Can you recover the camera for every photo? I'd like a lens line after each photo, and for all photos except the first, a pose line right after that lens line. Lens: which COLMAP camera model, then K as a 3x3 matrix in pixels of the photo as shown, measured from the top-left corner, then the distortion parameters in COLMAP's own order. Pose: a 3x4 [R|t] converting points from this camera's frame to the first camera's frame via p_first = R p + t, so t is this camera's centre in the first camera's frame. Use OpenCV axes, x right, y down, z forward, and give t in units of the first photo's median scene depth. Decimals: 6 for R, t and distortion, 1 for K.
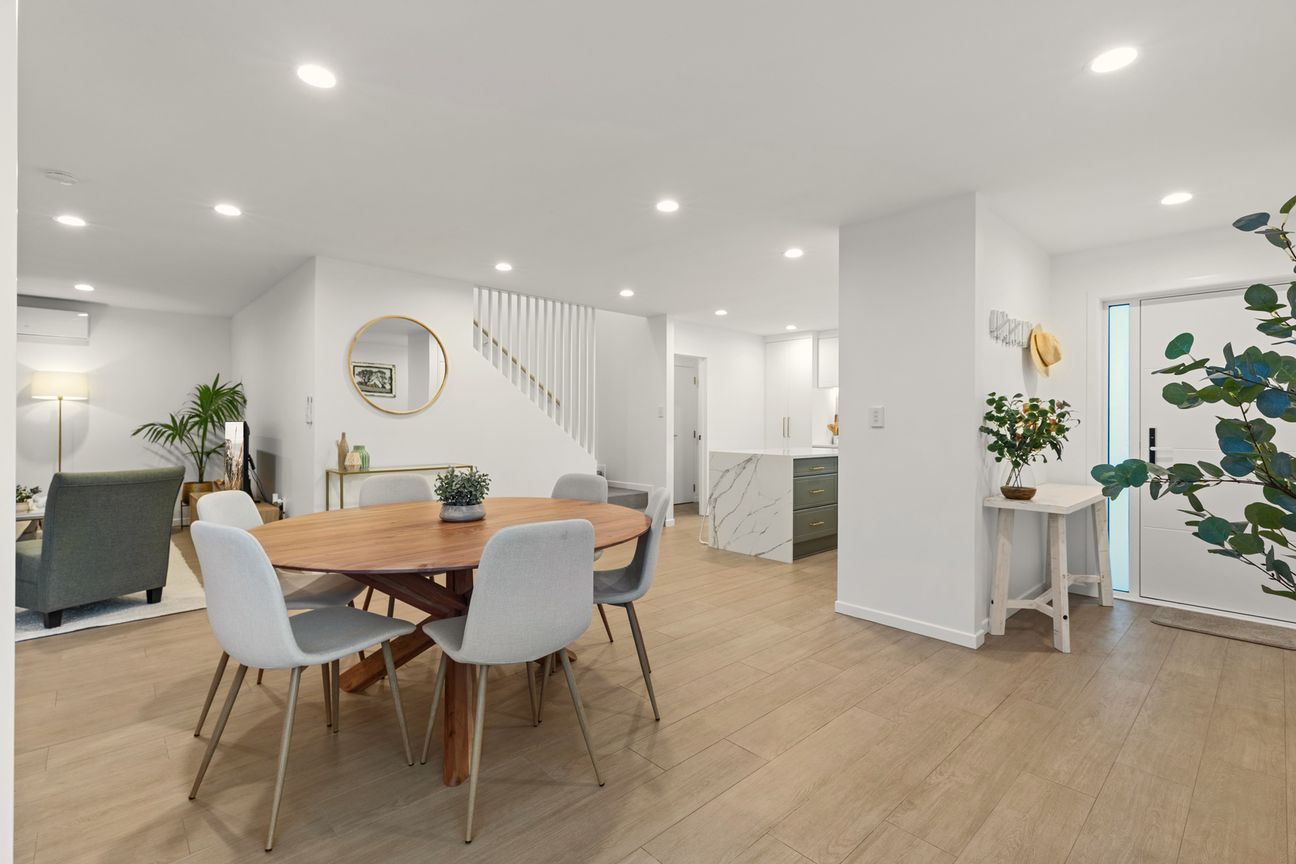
lens RADIAL K [[586.5, 0, 631.6], [0, 586.5, 423.2], [0, 0, 1]] dist [0.000228, -0.000027]
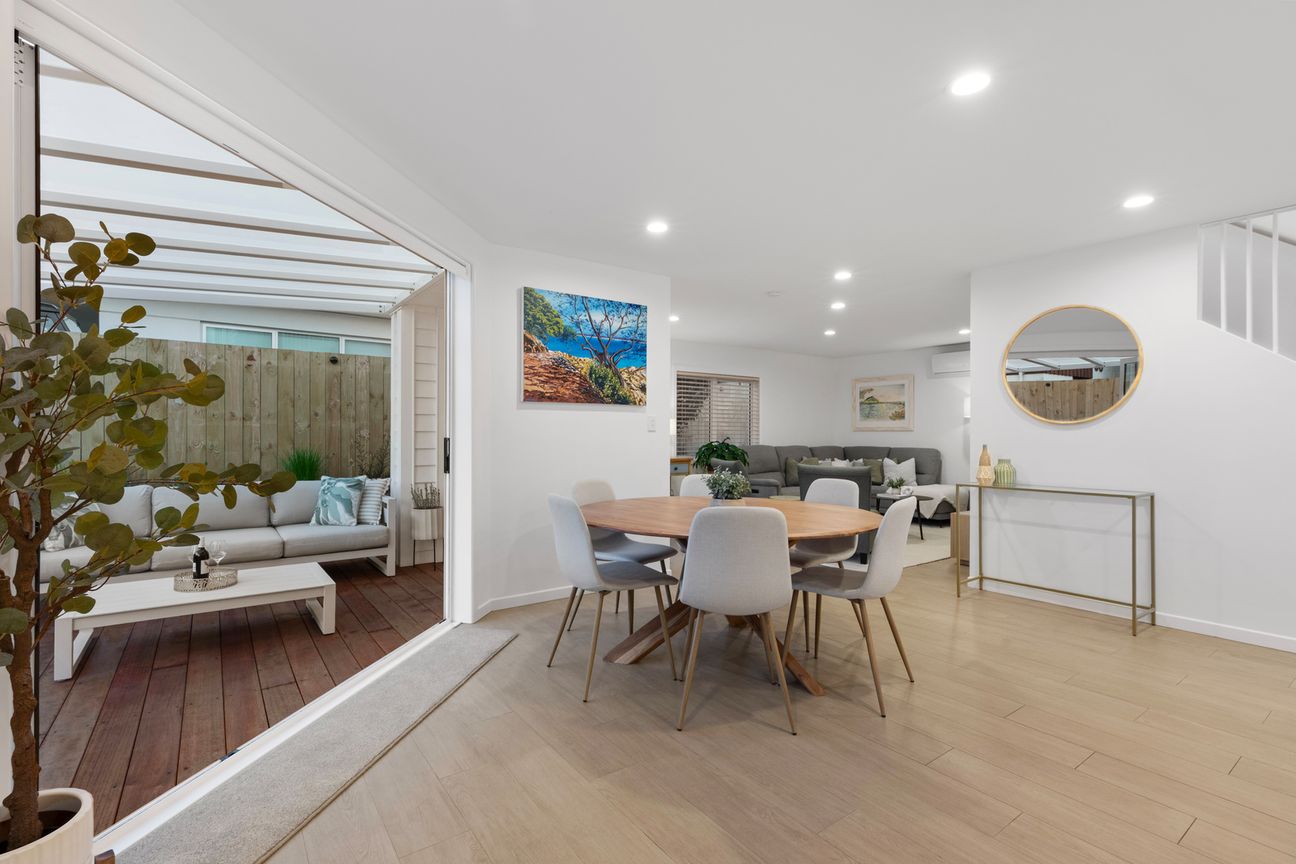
lens RADIAL K [[584.6, 0, 643.5], [0, 584.6, 435.2], [0, 0, 1]] dist [0.009997, -0.000072]
pose [[-0.111273, -0.006603, -0.993768, 0.492183], [-0.000979, 0.999978, -0.006535, 0.006526], [0.993789, 0.000245, -0.111277, 0.497016]]
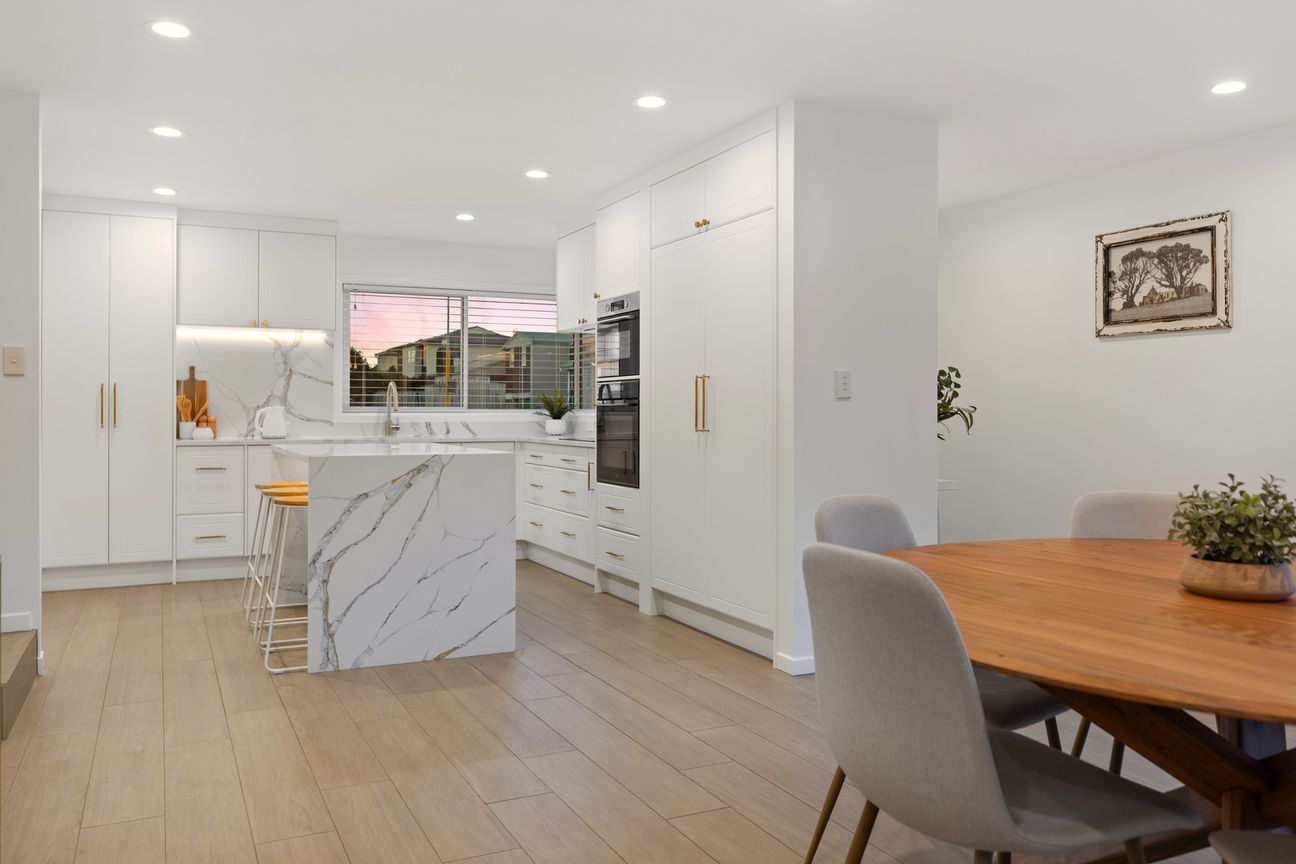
lens RADIAL K [[991.3, 0, 648.6], [0, 991.3, 404.1], [0, 0, 1]] dist [0.002145, 0.007420]
pose [[0.278444, -0.002114, 0.960450, -0.551278], [0.000637, 0.999998, 0.002016, 0.007433], [-0.960452, 0.000051, 0.278444, 0.593242]]
